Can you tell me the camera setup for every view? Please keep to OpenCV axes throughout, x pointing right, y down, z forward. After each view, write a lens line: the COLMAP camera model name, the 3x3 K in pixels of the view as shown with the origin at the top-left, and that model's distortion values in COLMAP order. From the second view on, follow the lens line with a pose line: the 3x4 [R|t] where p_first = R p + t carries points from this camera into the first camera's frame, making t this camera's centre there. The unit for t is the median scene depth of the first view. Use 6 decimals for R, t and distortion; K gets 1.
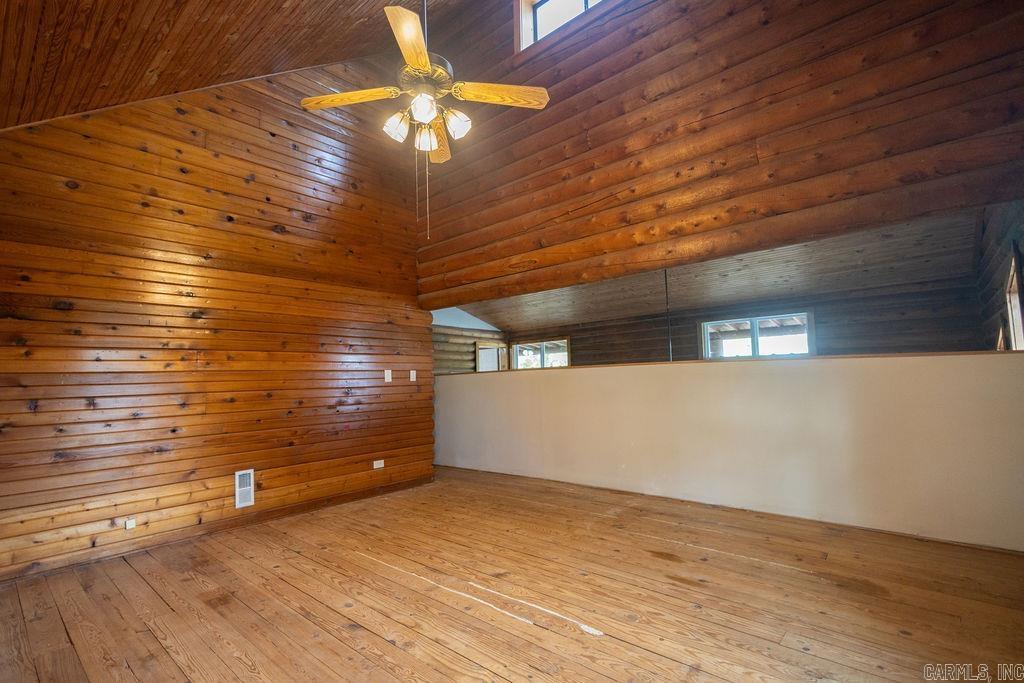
lens RADIAL K [[473.7, 0, 512.5], [0, 473.7, 342.1], [0, 0, 1]] dist [0.012700, 0.000491]
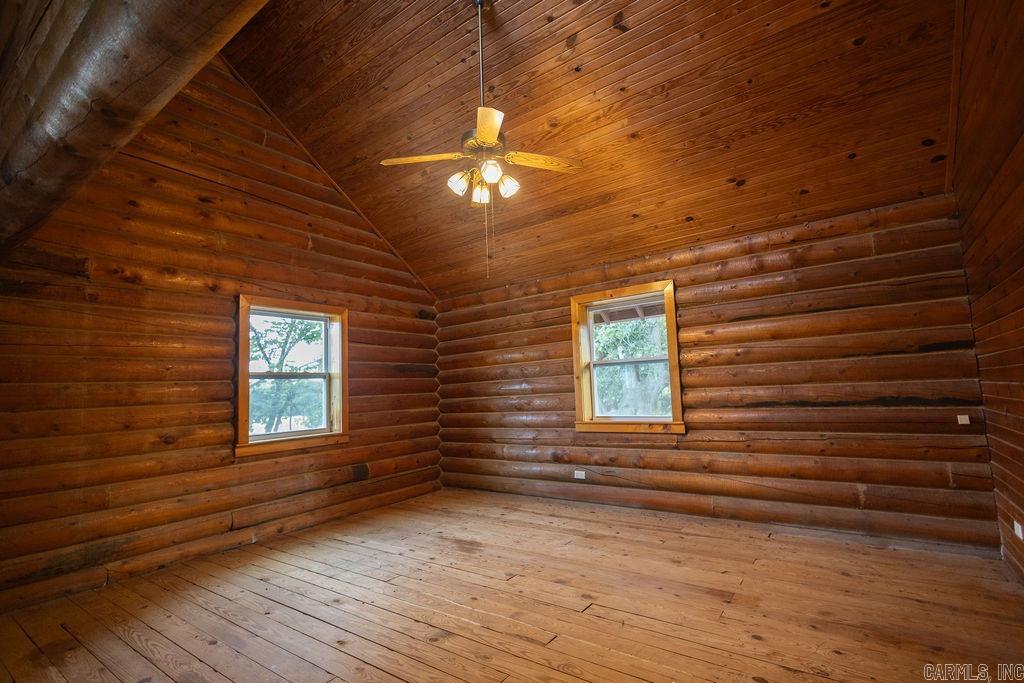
lens RADIAL K [[473.7, 0, 511.7], [0, 473.7, 343.5], [0, 0, 1]] dist [0.012700, 0.000491]
pose [[-0.993199, 0.064196, -0.097130, -0.104603], [0.080698, 0.980924, -0.176853, 0.162540], [0.083924, -0.183488, -0.979433, 2.089279]]
